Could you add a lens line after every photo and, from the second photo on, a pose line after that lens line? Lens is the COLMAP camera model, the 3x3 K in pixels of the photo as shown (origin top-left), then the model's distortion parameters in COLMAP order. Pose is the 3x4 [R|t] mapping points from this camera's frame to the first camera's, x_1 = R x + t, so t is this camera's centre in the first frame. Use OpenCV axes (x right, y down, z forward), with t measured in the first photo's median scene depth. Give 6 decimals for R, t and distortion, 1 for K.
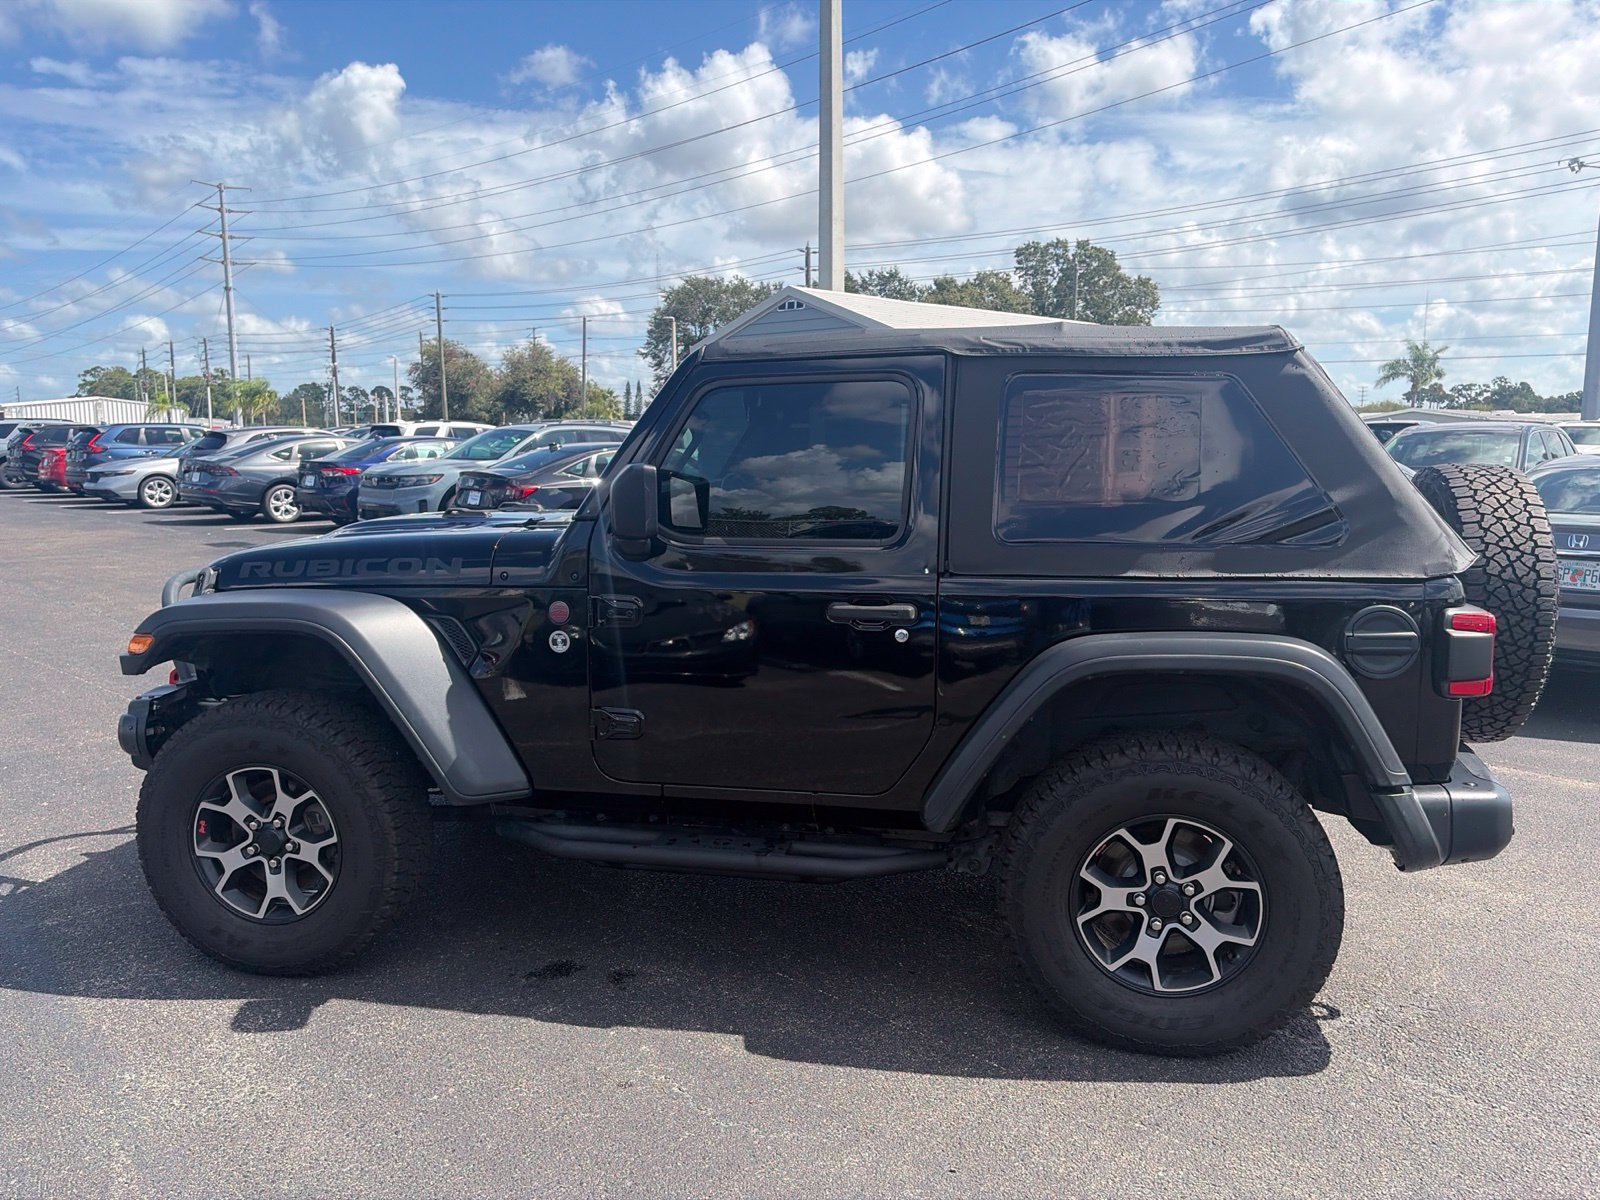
lens RADIAL K [[1227.8, 0, 777.6], [0, 1227.8, 580.1], [0, 0, 1]] dist [0.071661, -0.086527]
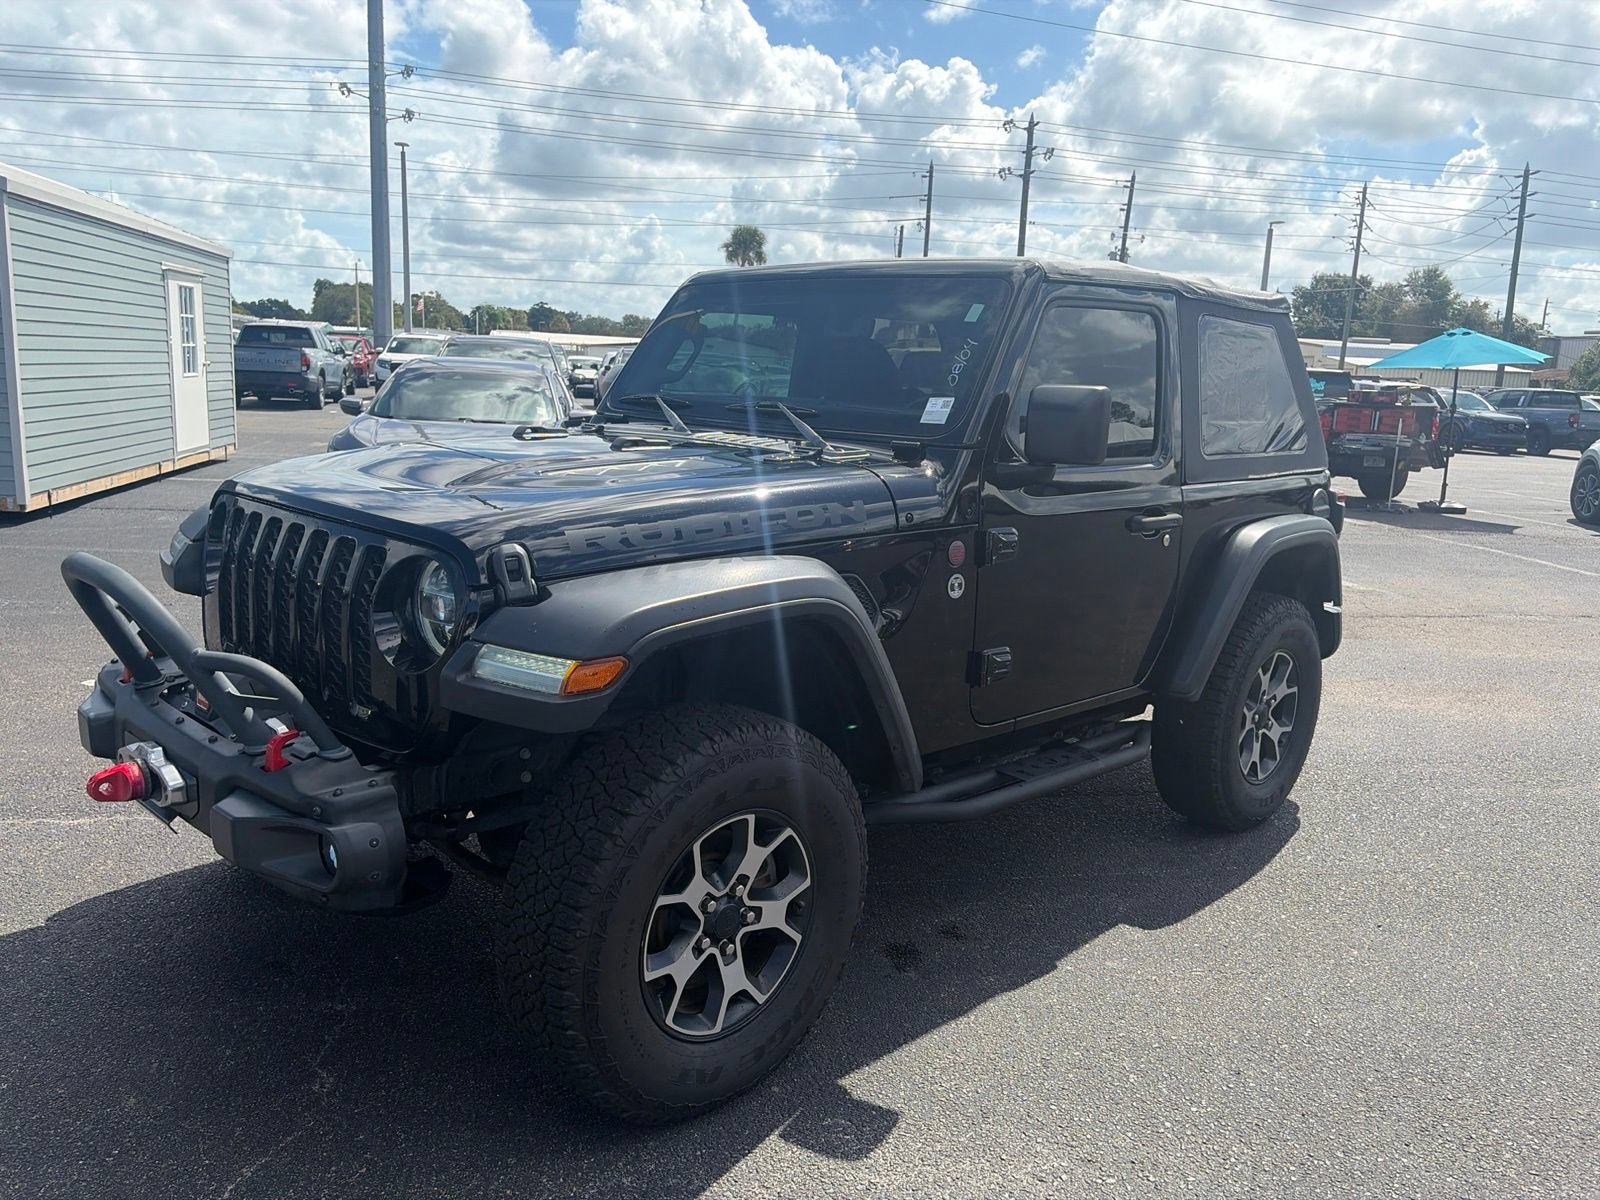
lens RADIAL K [[1227.8, 0, 777.6], [0, 1227.8, 580.1], [0, 0, 1]] dist [0.071661, -0.086527]
pose [[0.560331, -0.118715, 0.819717, -0.096796], [0.051965, 0.992764, 0.108255, -0.005514], [-0.826637, -0.018062, 0.562446, 0.060519]]
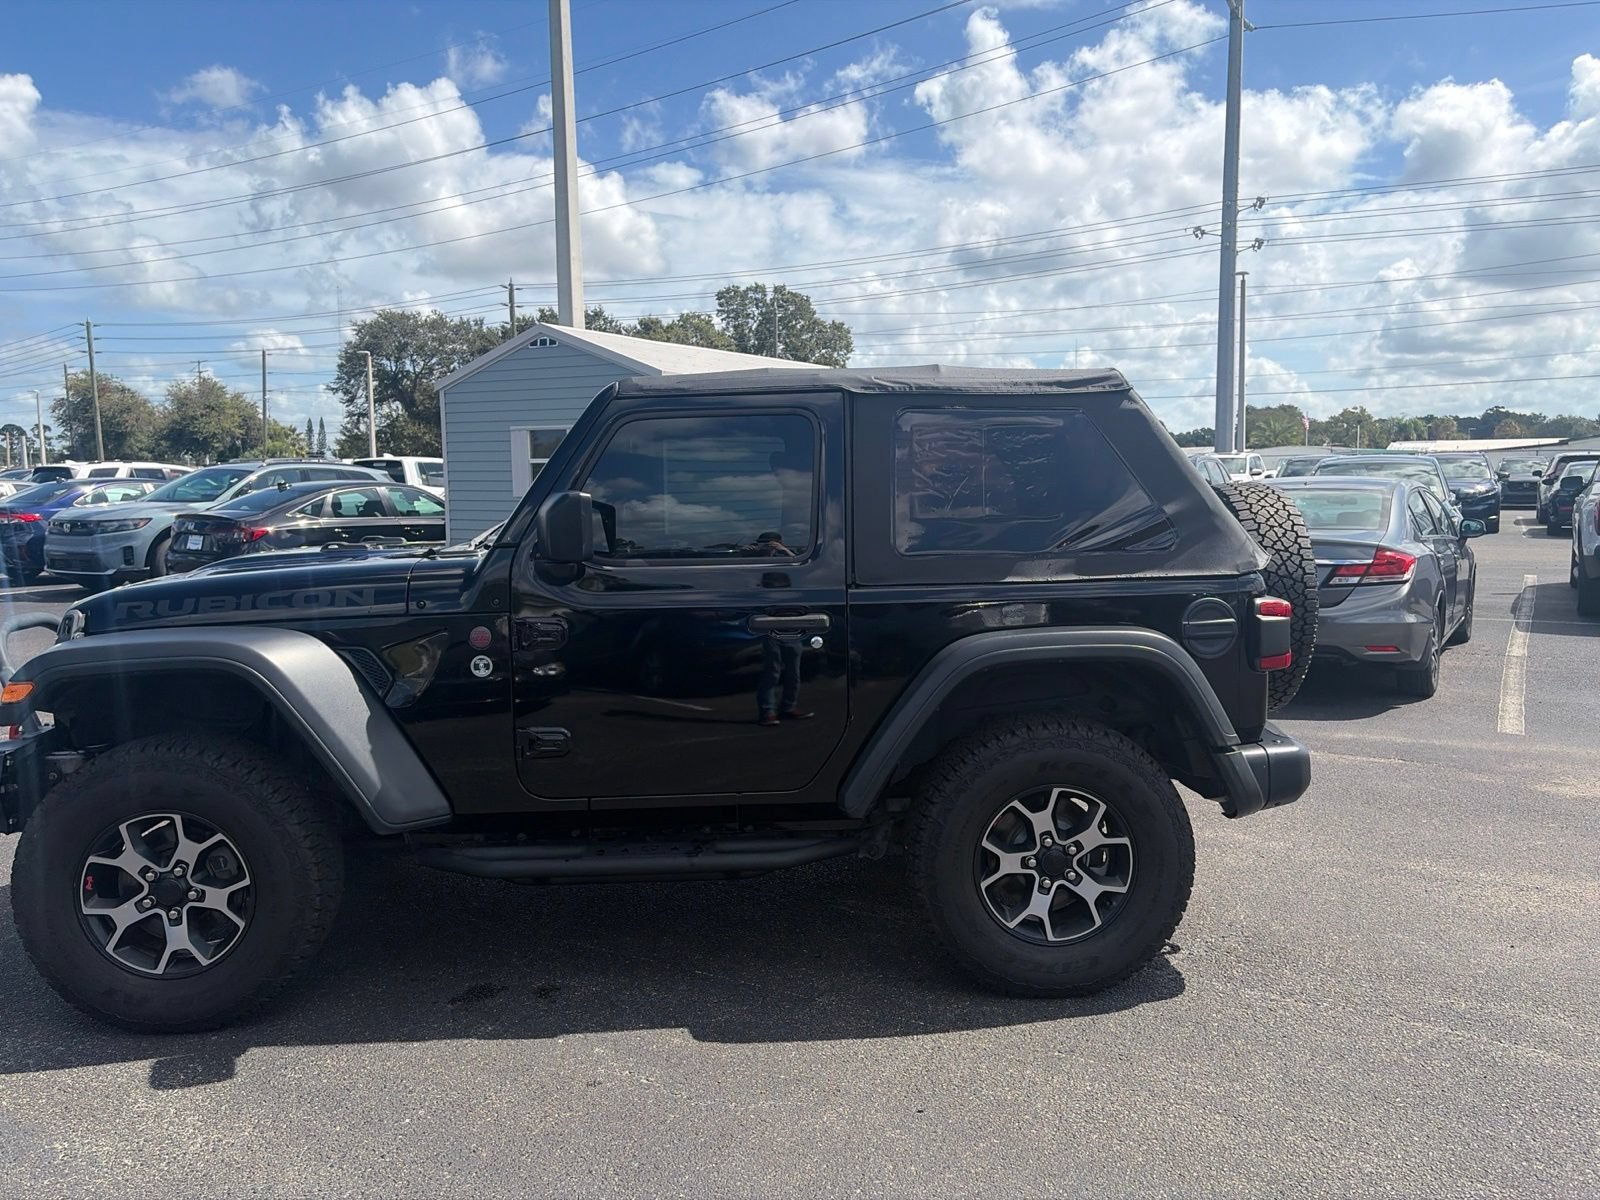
lens RADIAL K [[1226.5, 0, 788.5], [0, 1226.5, 553.5], [0, 0, 1]] dist [0.039612, -0.001214]
pose [[0.969526, -0.028172, 0.243364, -0.017605], [0.040506, 0.998128, -0.045828, 0.001343], [-0.241617, 0.054289, 0.968852, -0.006188]]
